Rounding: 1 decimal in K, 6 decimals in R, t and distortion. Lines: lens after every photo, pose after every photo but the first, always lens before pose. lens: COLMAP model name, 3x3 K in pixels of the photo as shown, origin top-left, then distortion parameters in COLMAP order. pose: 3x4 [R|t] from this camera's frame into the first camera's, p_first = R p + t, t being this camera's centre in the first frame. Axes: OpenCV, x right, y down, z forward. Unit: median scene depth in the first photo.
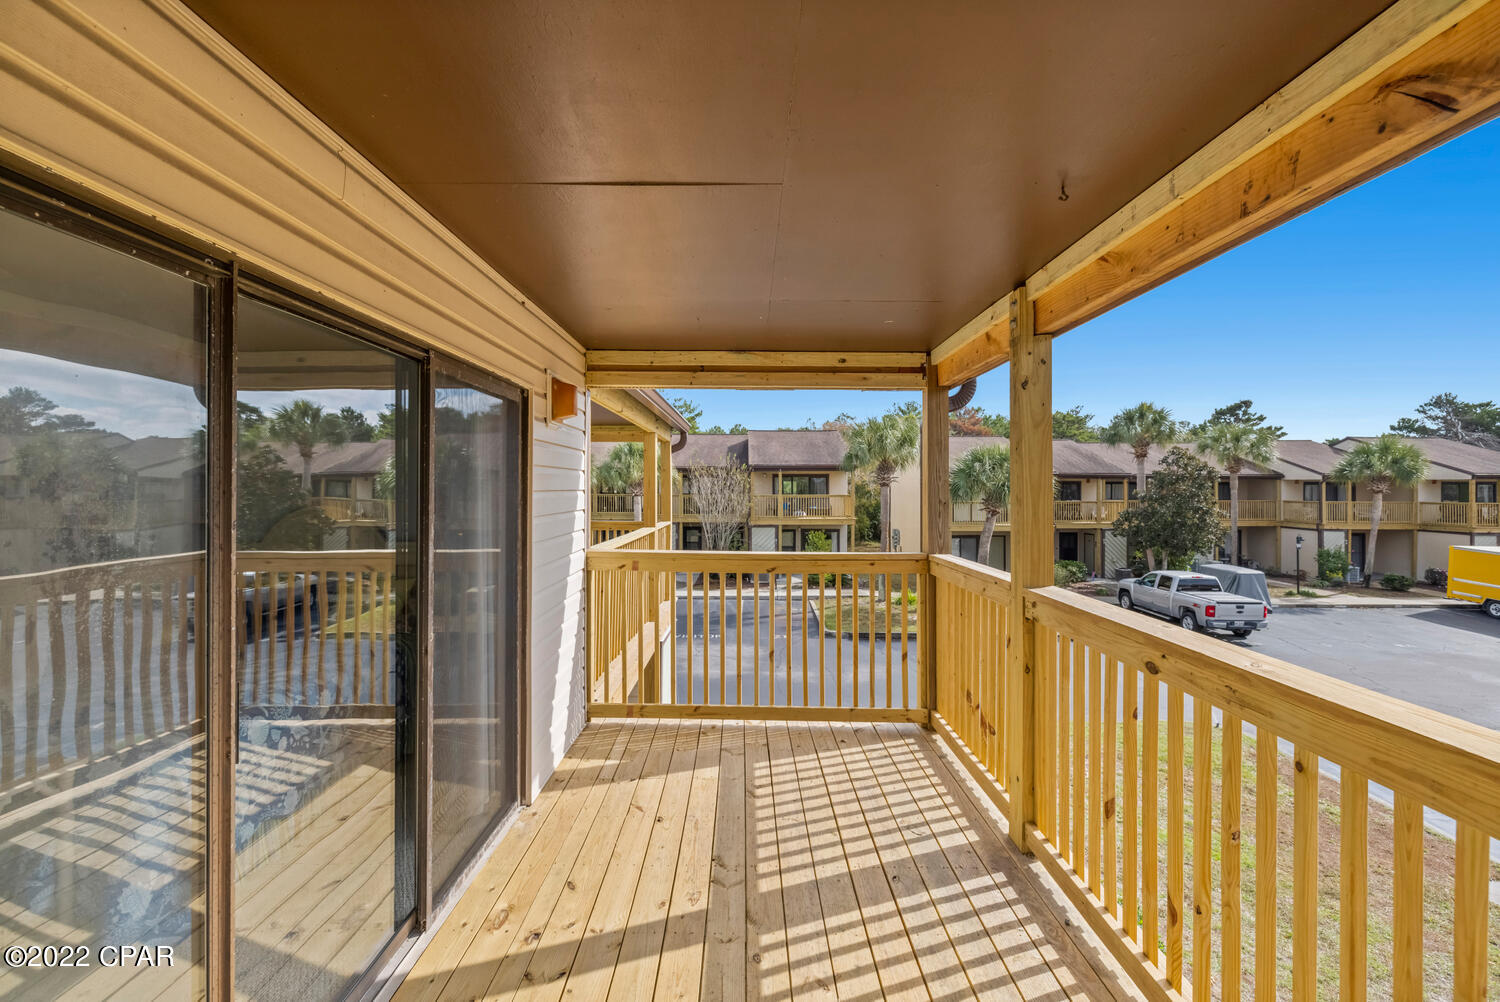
lens RADIAL K [[624.8, 0, 746.4], [0, 624.8, 495.8], [0, 0, 1]] dist [-0.001859, -0.000089]
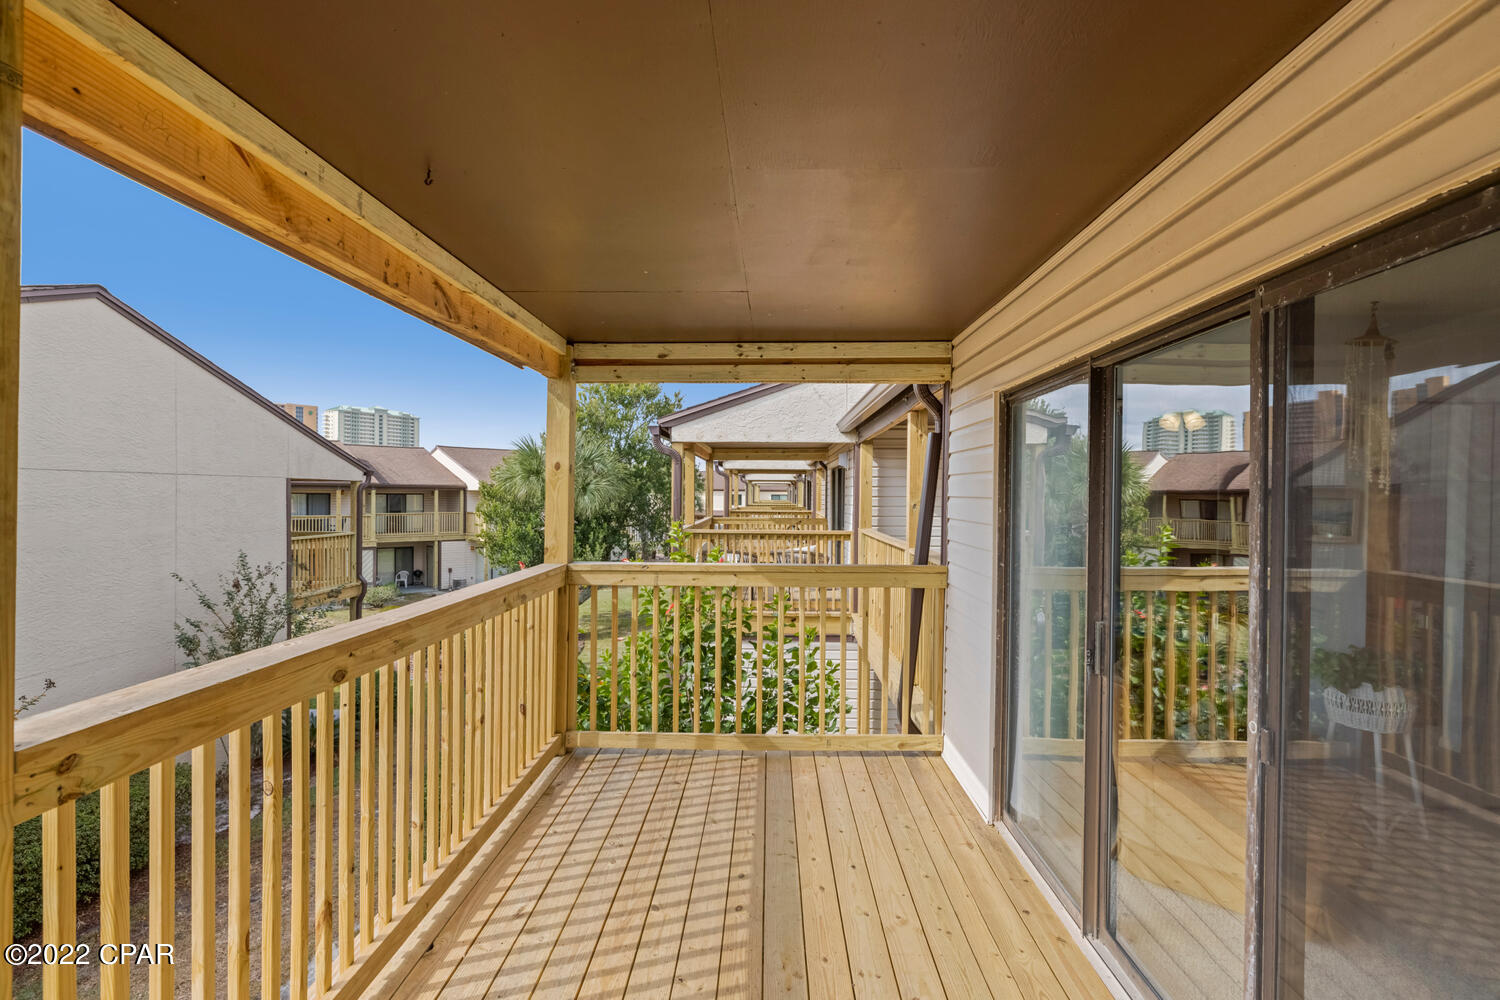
lens RADIAL K [[711.8, 0, 748.9], [0, 711.8, 498.3], [0, 0, 1]] dist [-0.000584, -0.000518]
pose [[-0.998703, -0.014931, 0.048673, -0.032828], [-0.014383, 0.999829, 0.011606, -0.020916], [-0.048838, 0.010891, -0.998747, 2.051485]]
